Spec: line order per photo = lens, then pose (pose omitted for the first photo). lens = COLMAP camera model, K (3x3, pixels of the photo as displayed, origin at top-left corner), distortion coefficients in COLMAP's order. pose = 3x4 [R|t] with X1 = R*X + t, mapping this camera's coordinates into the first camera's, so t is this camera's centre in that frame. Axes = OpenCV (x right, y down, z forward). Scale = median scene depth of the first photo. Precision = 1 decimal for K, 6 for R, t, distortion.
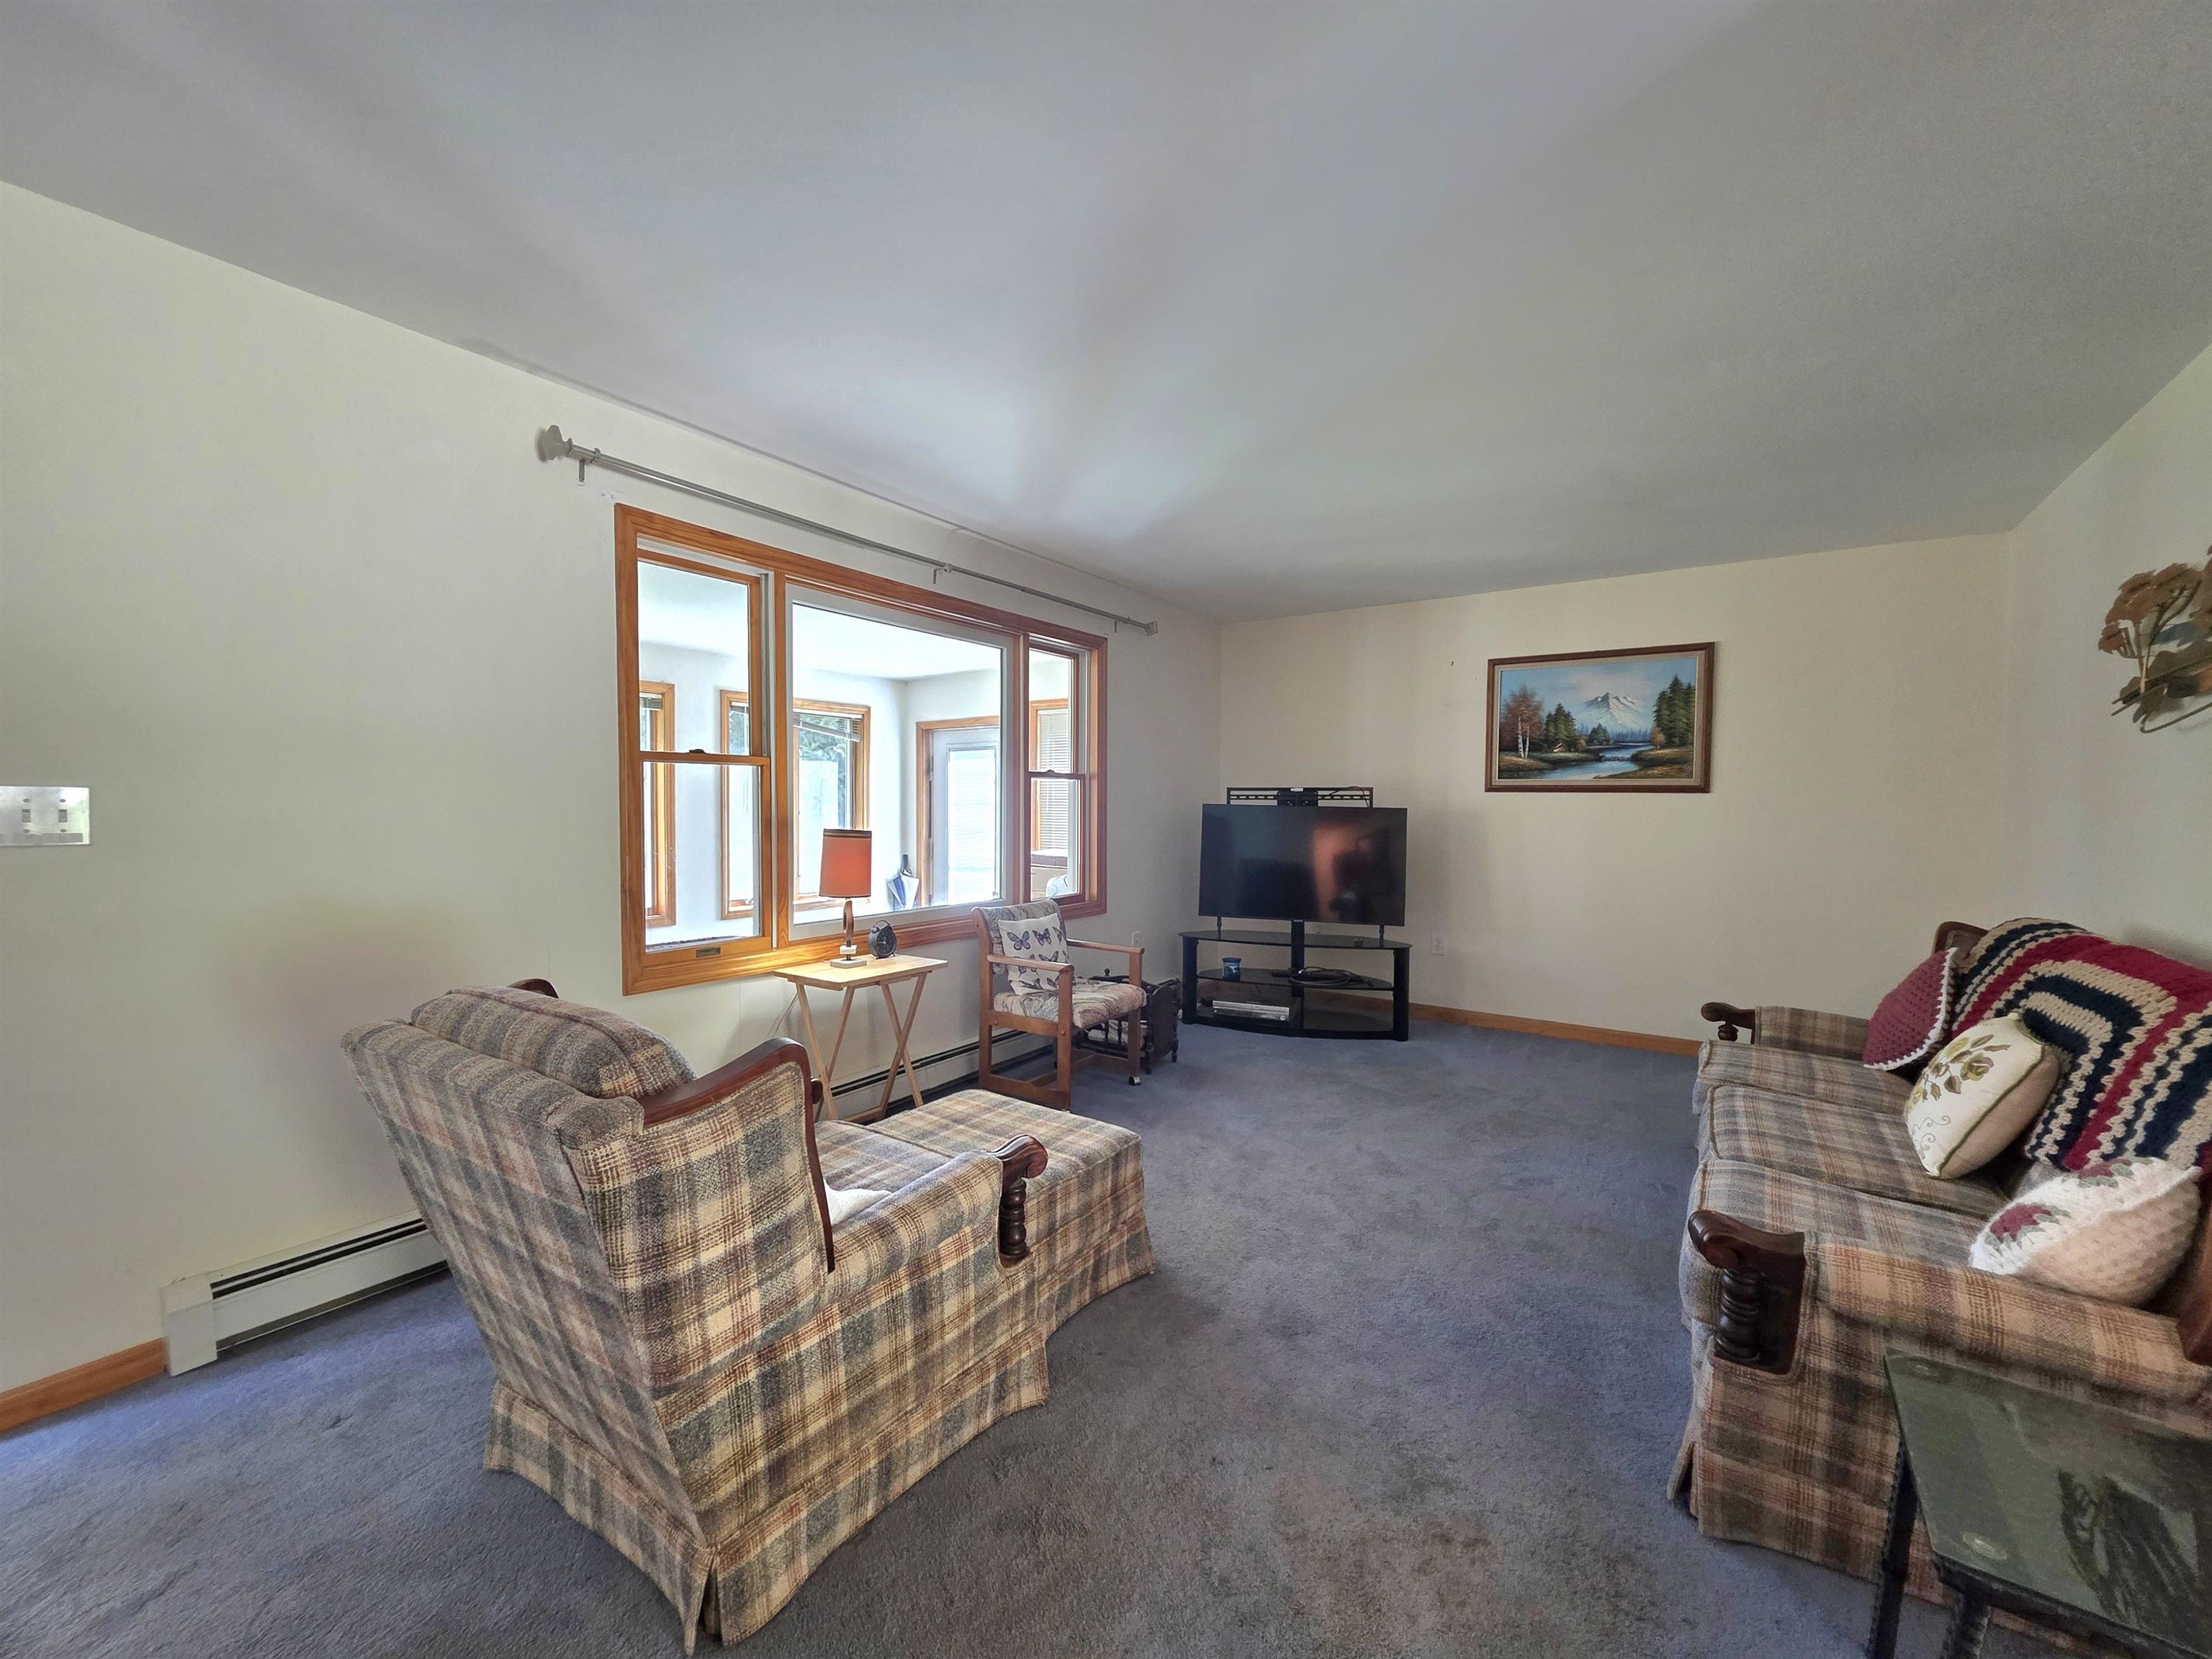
lens RADIAL K [[880.4, 0, 1115.0], [0, 880.4, 830.4], [0, 0, 1]] dist [0.002217, -0.003214]
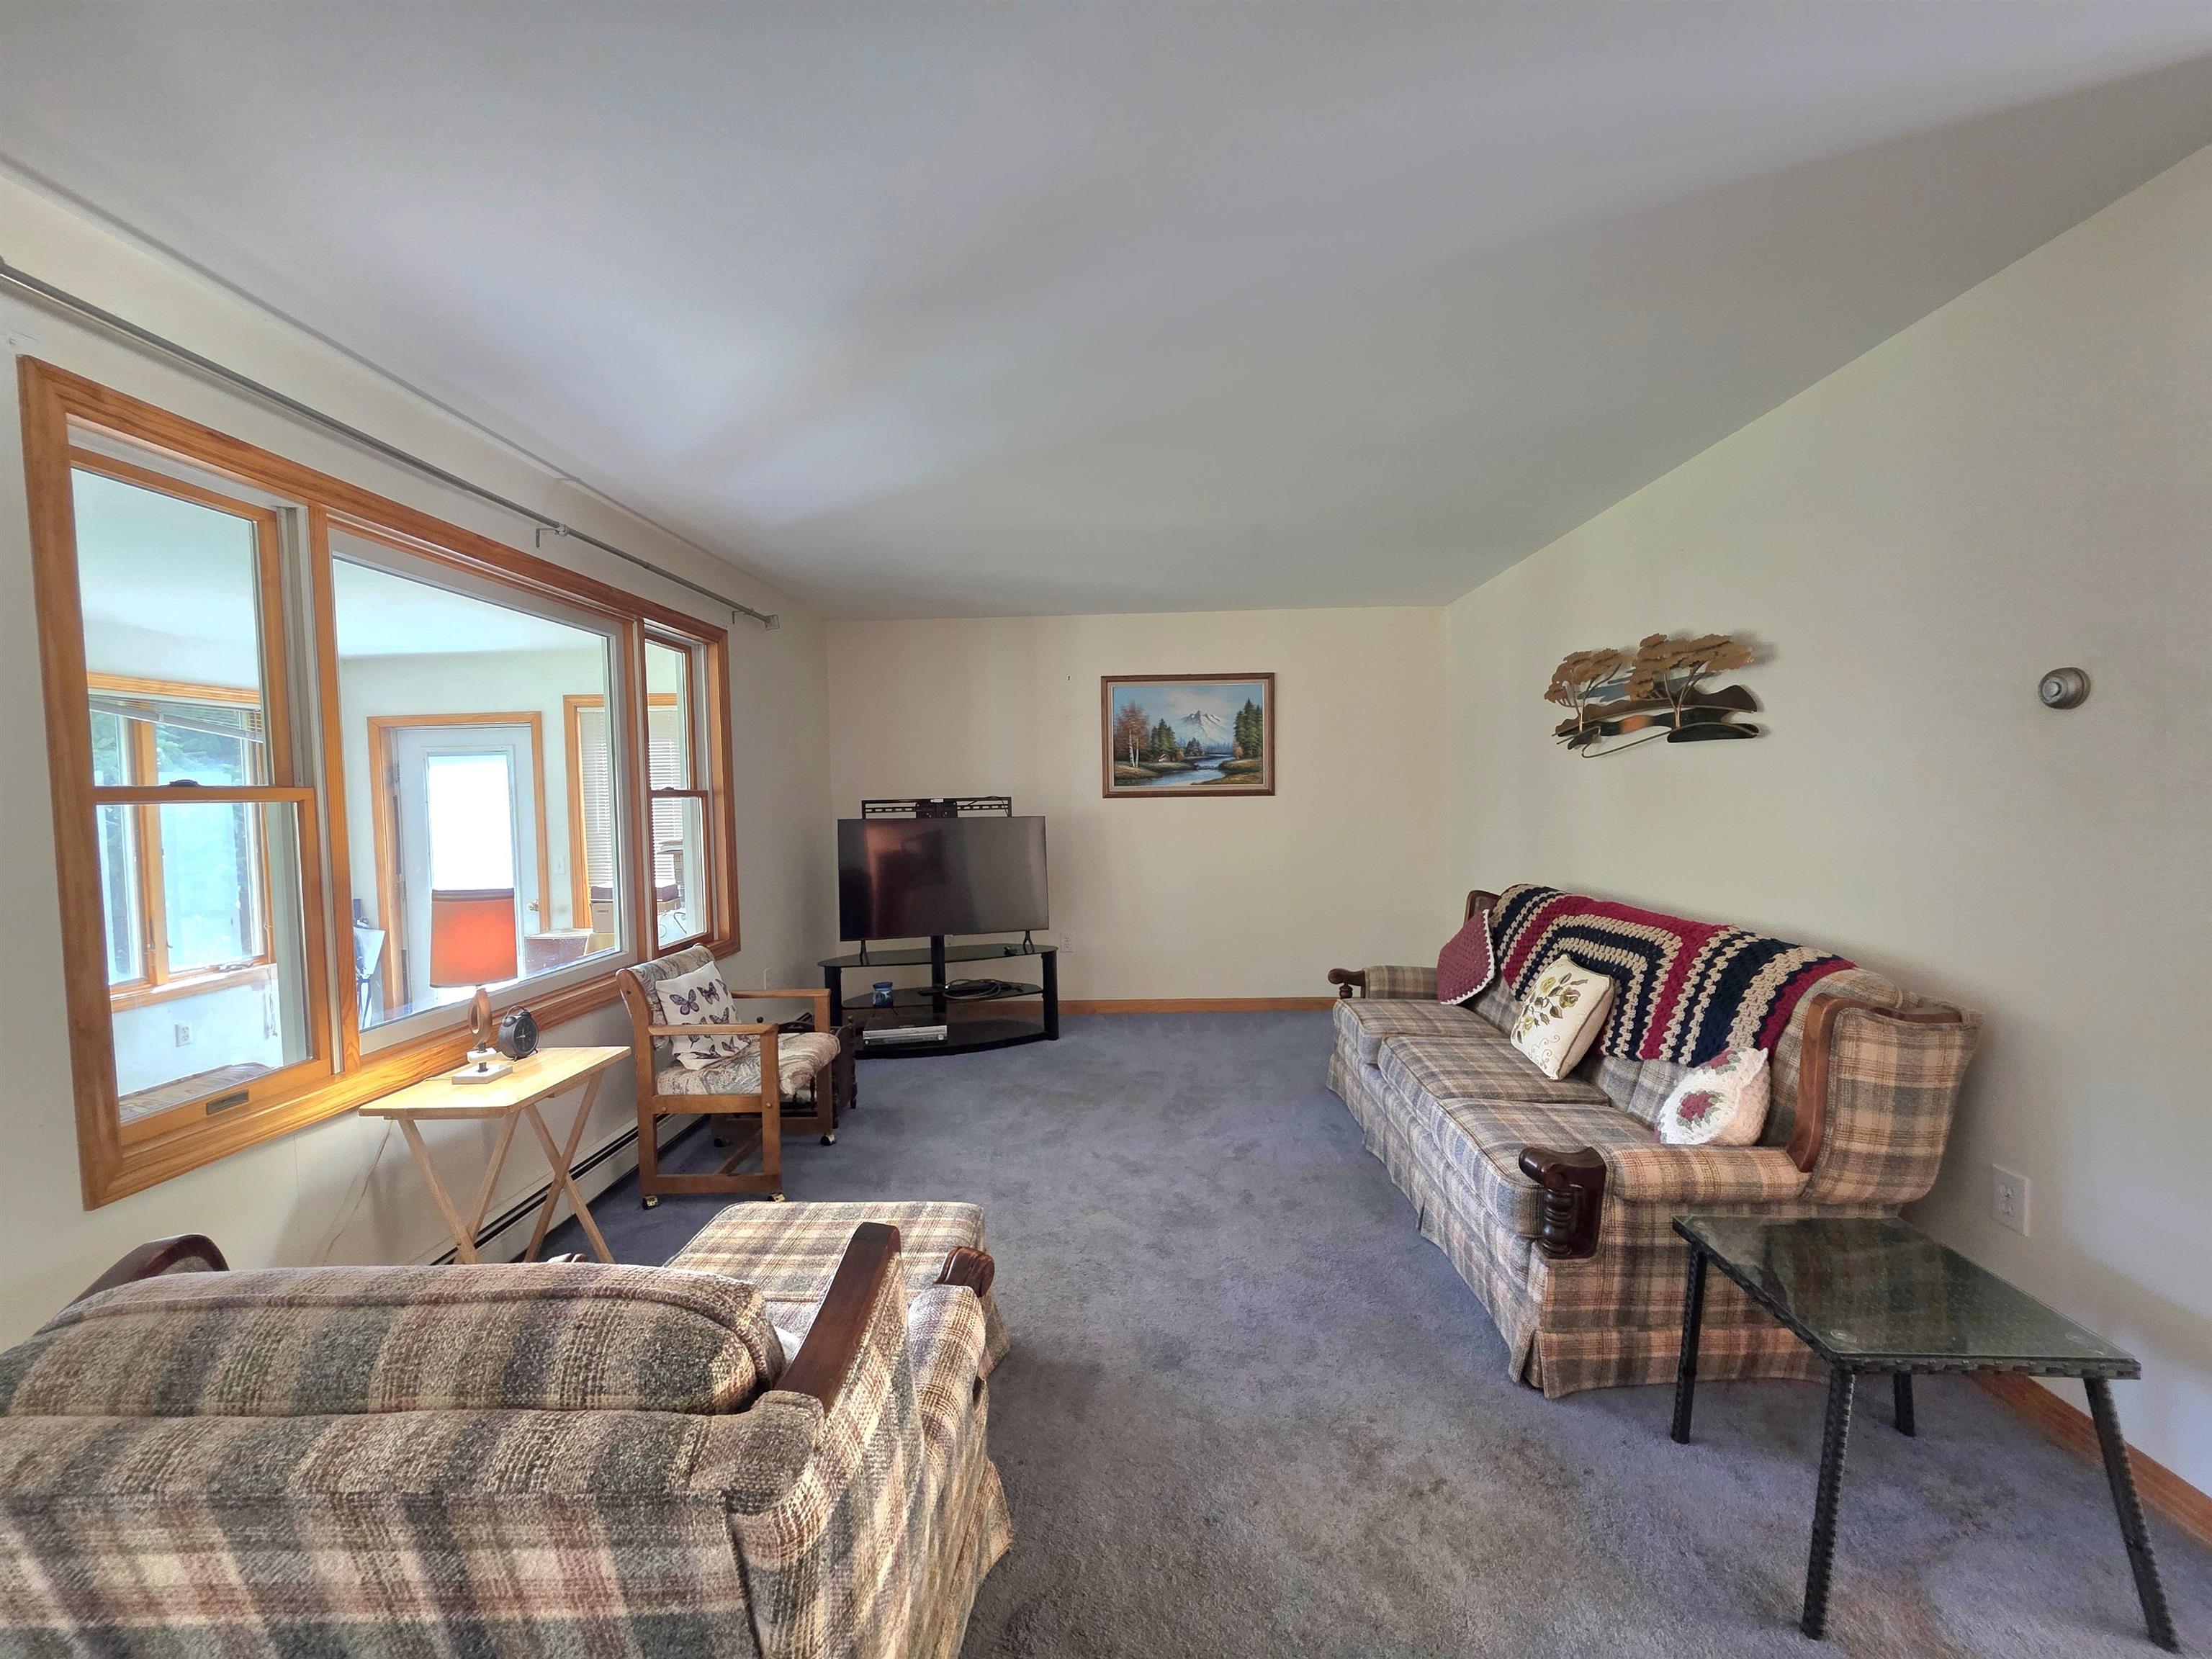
lens RADIAL K [[880.4, 0, 1115.0], [0, 880.4, 830.4], [0, 0, 1]] dist [0.002217, -0.003214]
pose [[0.840632, -0.046819, 0.539580, -0.231752], [0.043515, 0.998874, 0.018879, -0.035219], [-0.539856, 0.007609, 0.841723, 0.115042]]
